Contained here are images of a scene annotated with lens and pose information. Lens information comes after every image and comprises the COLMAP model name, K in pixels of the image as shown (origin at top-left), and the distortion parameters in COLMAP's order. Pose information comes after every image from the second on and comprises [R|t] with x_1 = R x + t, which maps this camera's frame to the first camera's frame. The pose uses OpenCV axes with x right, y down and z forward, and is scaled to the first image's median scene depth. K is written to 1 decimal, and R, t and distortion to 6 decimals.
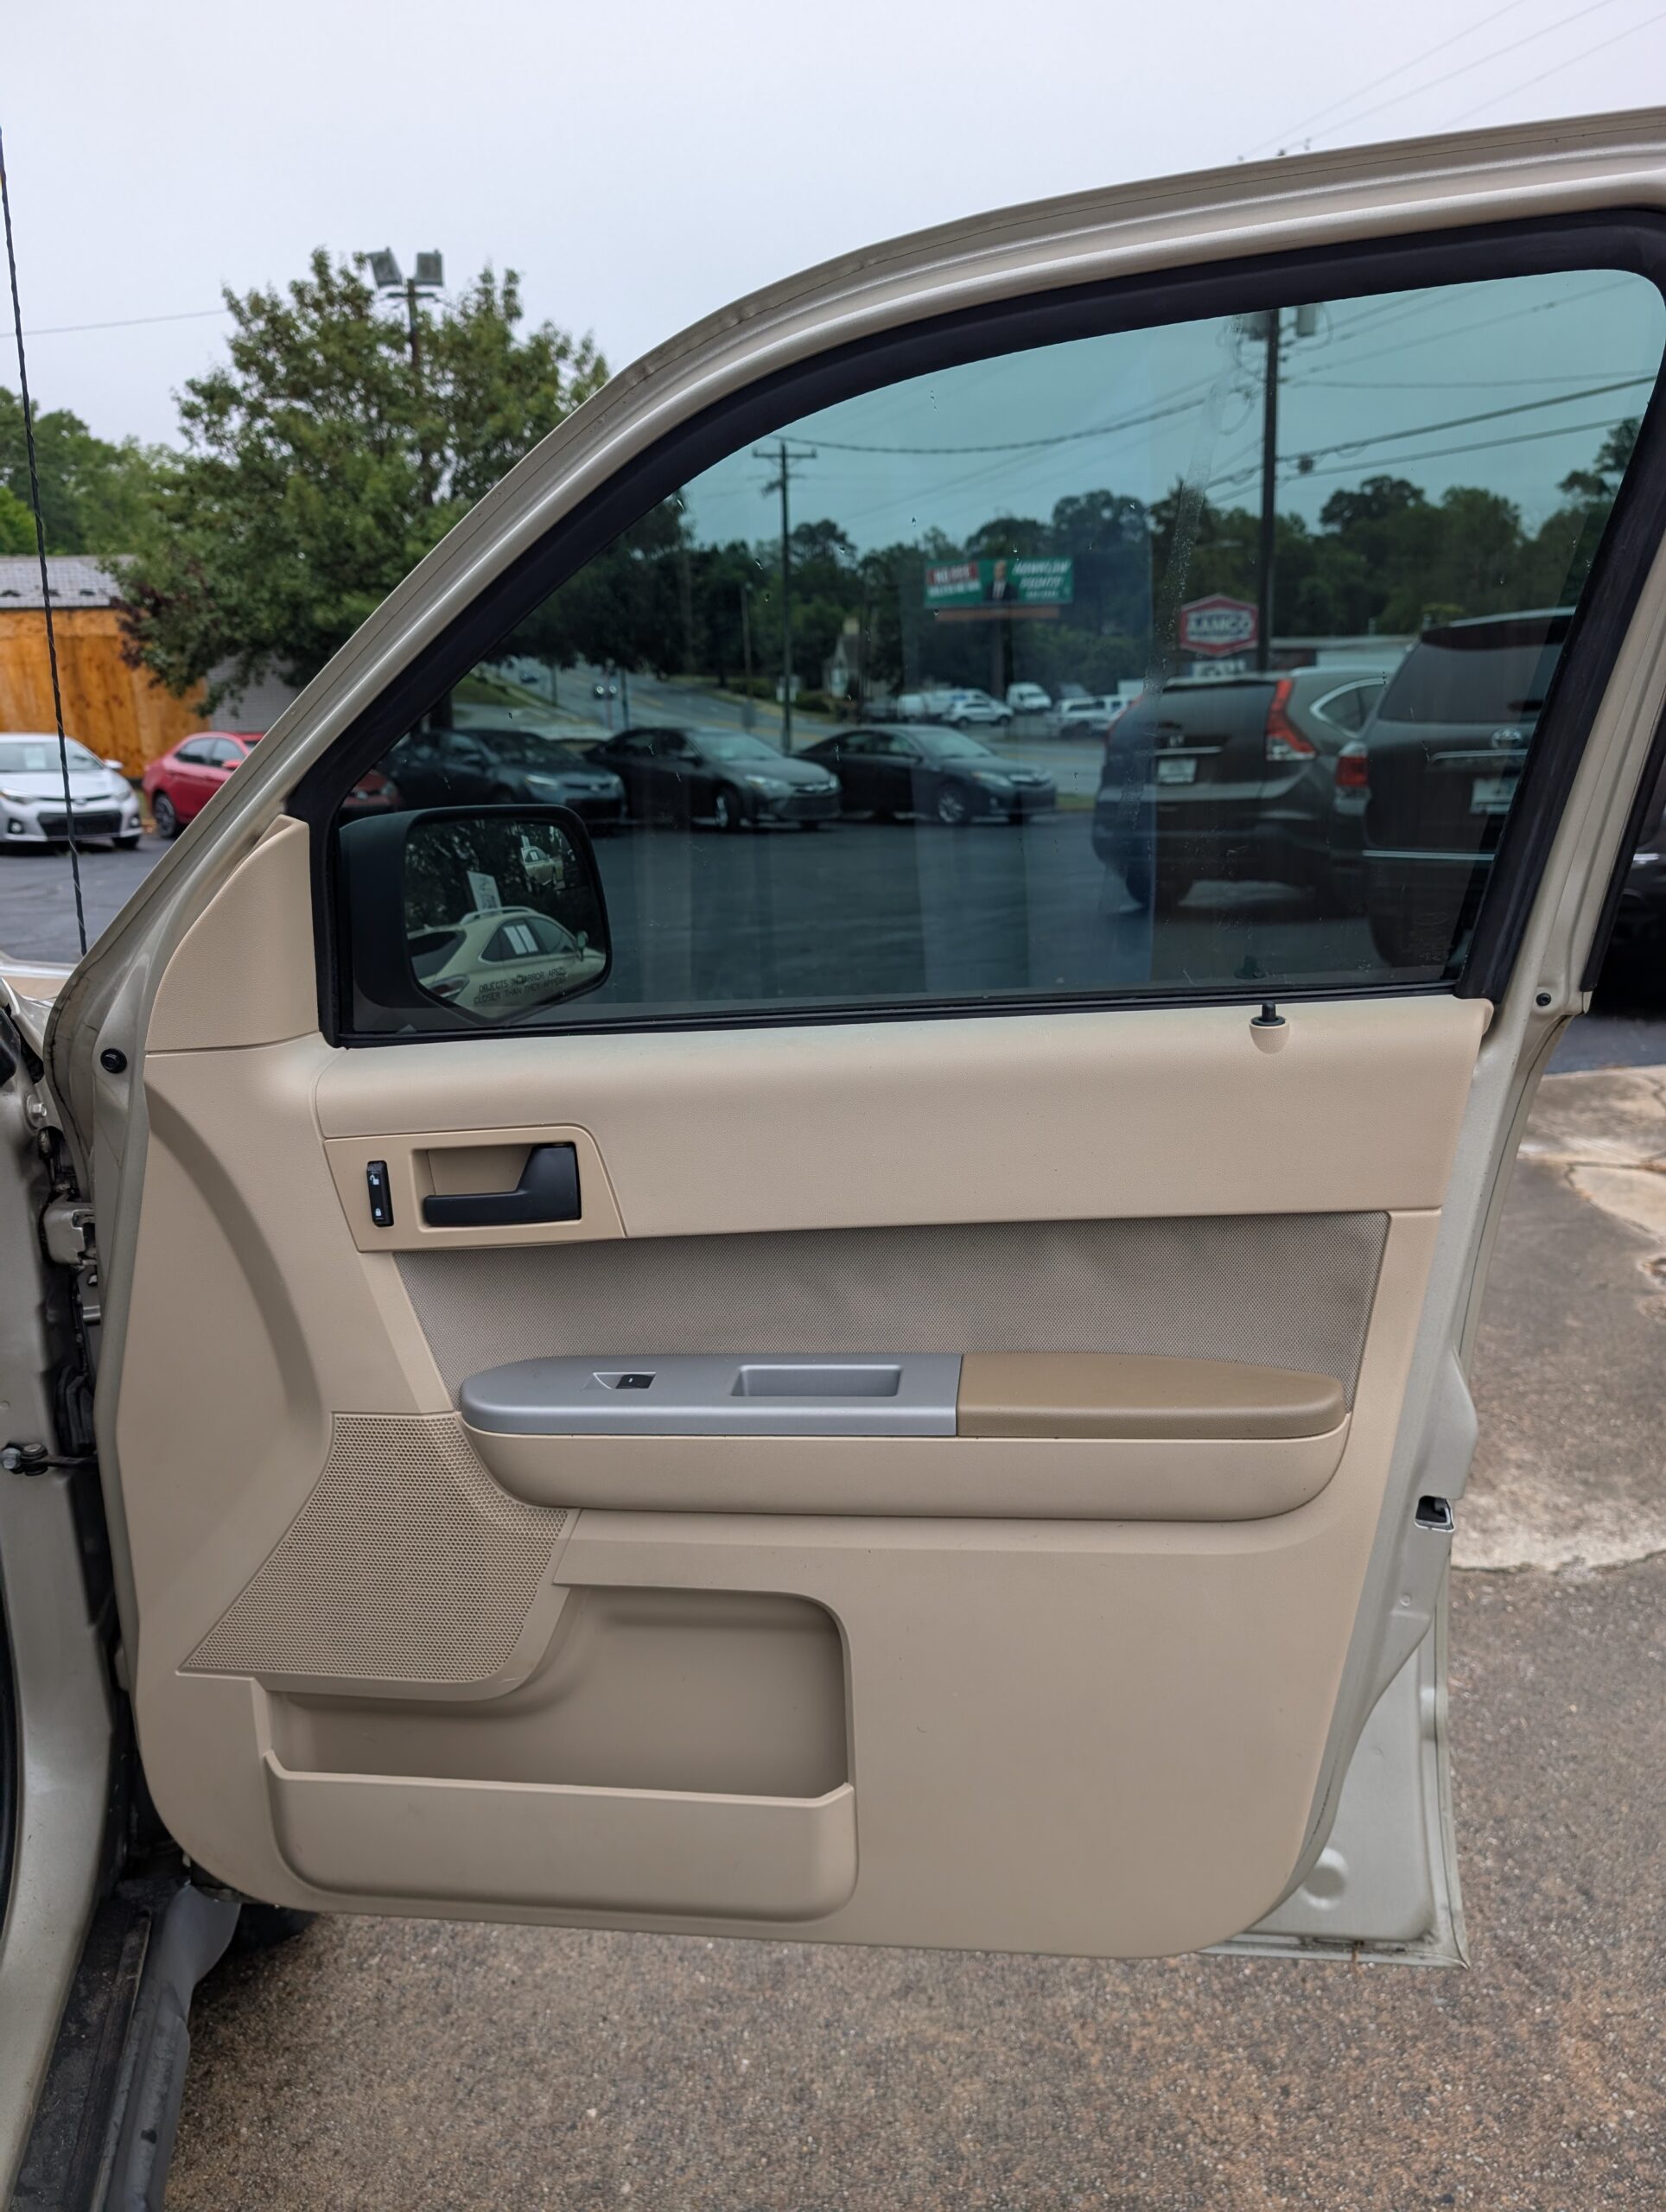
lens RADIAL K [[1613.9, 0, 842.9], [0, 1613.9, 1101.6], [0, 0, 1]] dist [0.006598, -0.003153]
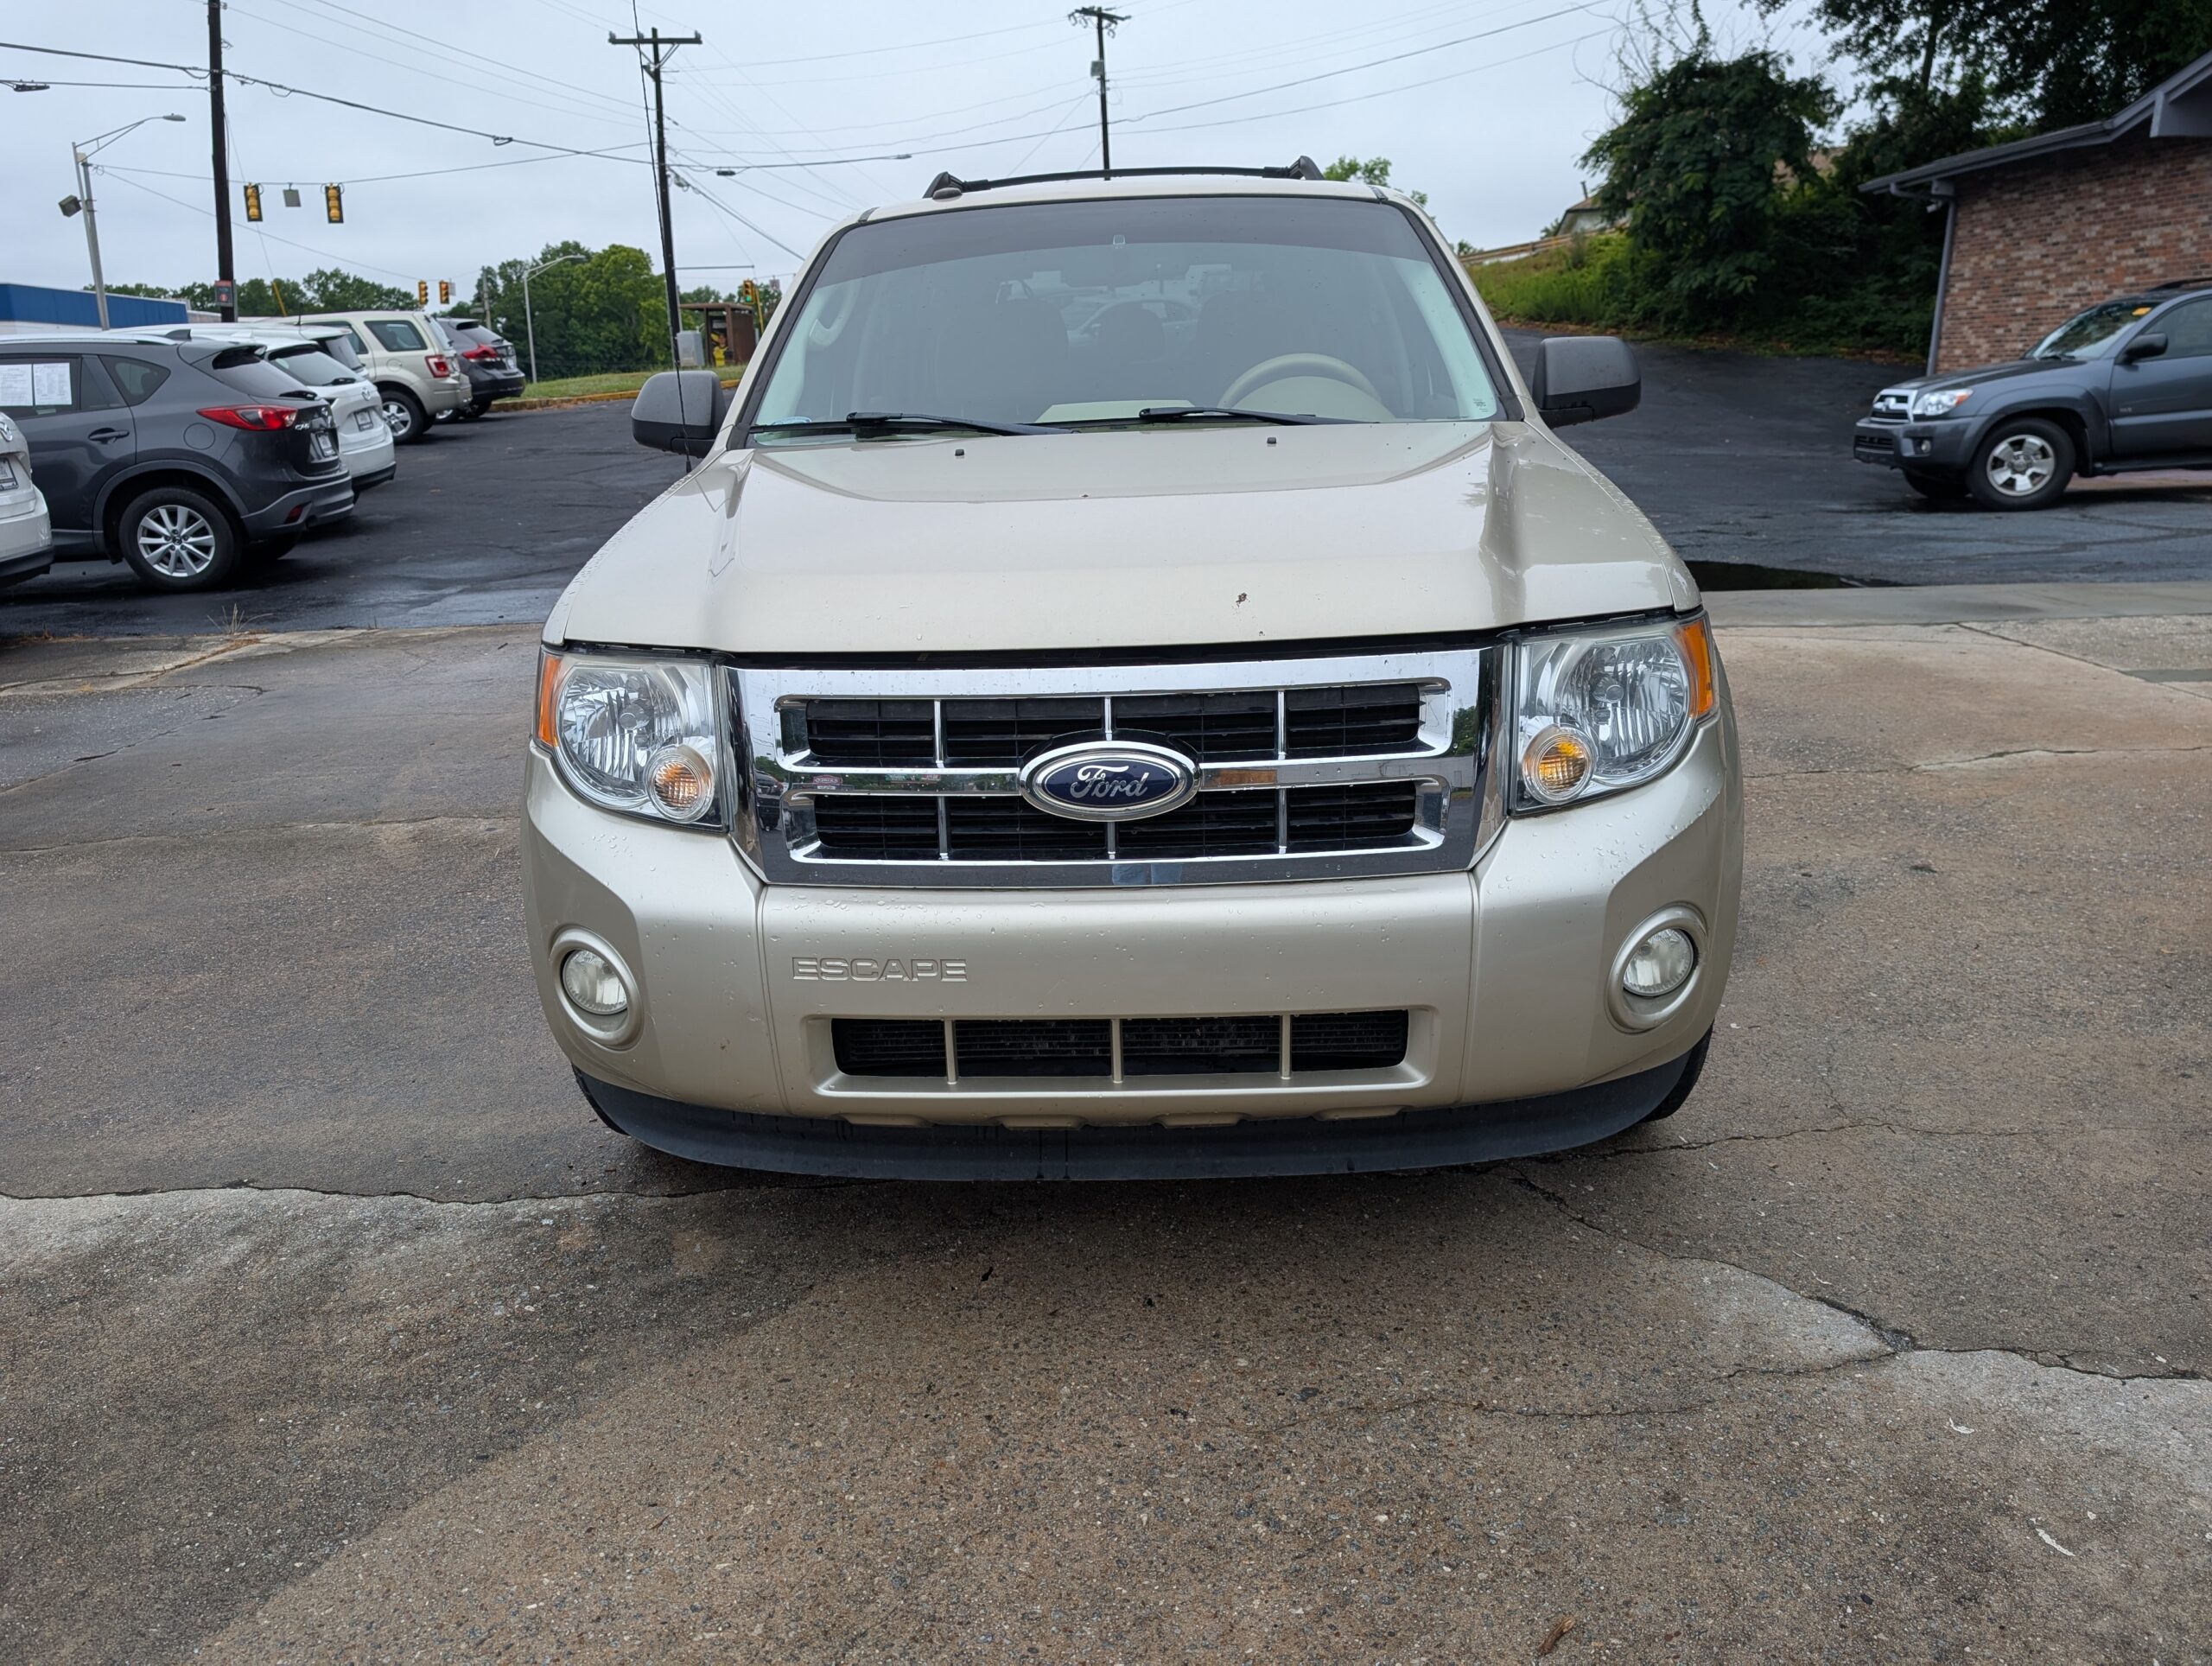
lens RADIAL K [[1604.5, 0, 1083.9], [0, 1604.5, 837.2], [0, 0, 1]] dist [0.013946, -0.004760]
pose [[-0.960041, -0.040555, 0.276904, -0.079510], [0.108638, 0.857846, 0.502293, -0.033144], [-0.257912, 0.512304, -0.819162, 0.143567]]
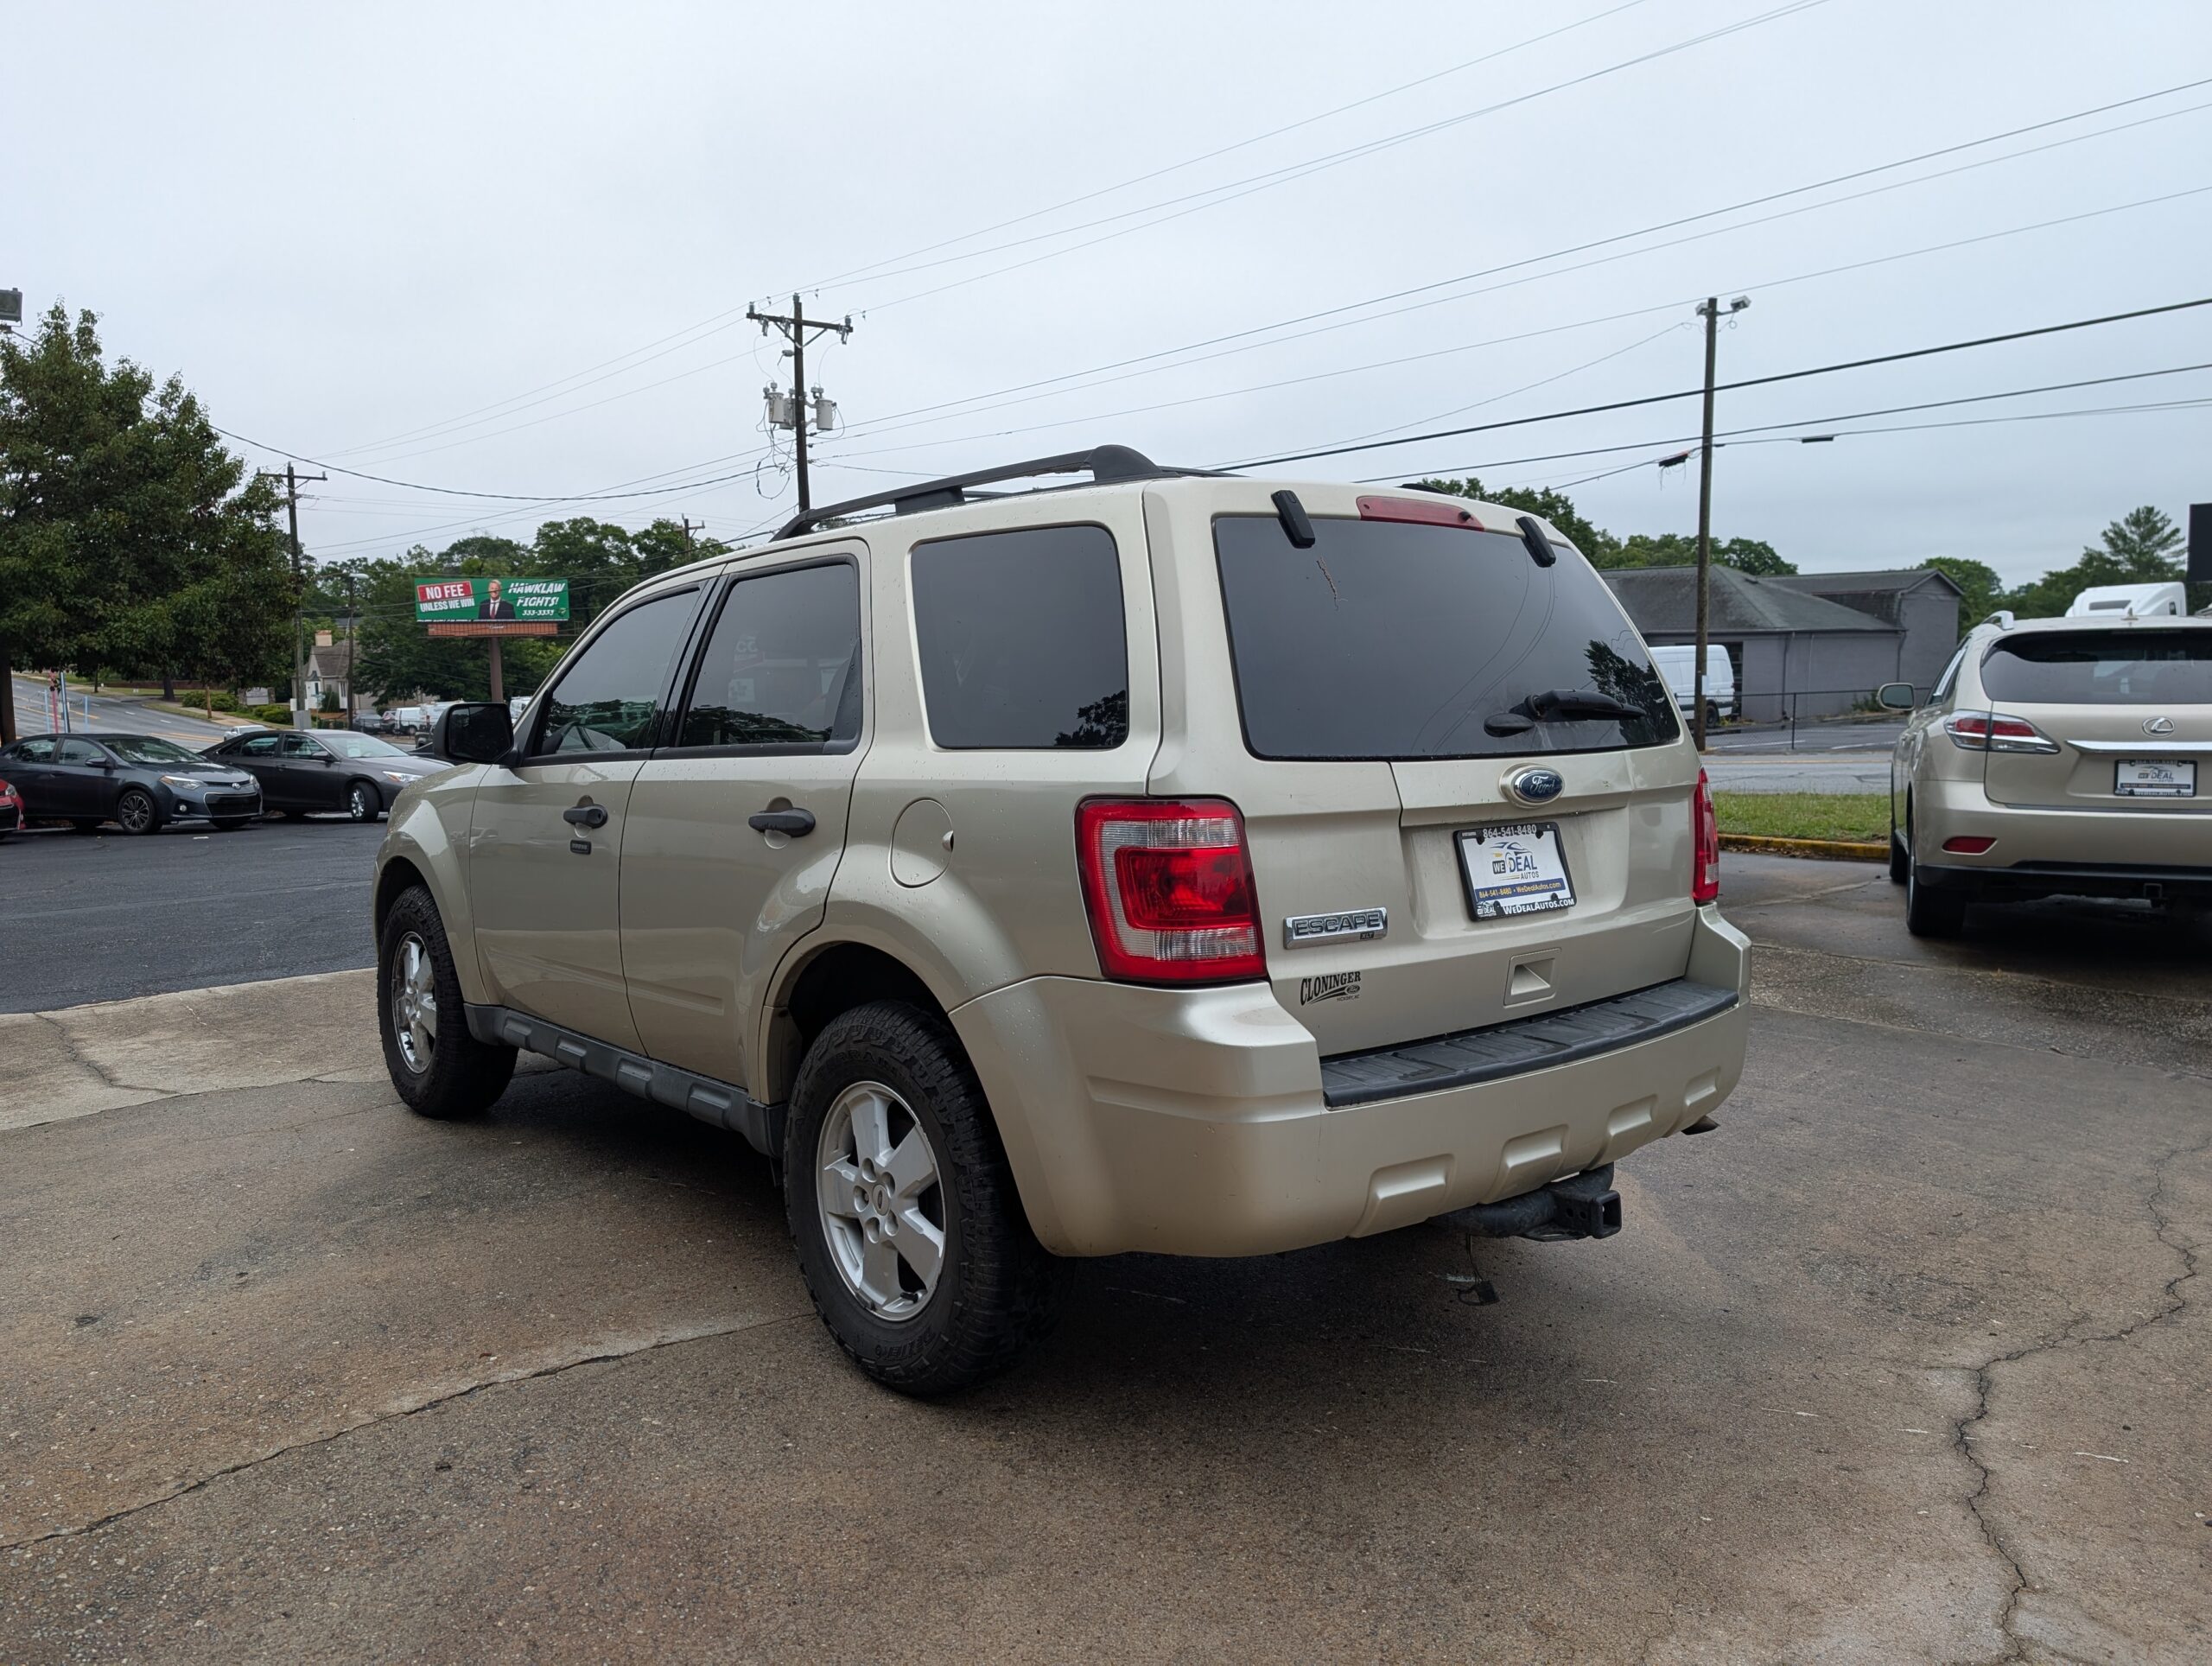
lens RADIAL K [[1593.3, 0, 1105.0], [0, 1593.3, 815.5], [0, 0, 1]] dist [0.019061, -0.012266]
pose [[0.890295, -0.031751, 0.454276, -0.098249], [0.112400, 0.982024, -0.151644, 0.040320], [-0.441295, 0.186068, 0.877859, -0.144848]]
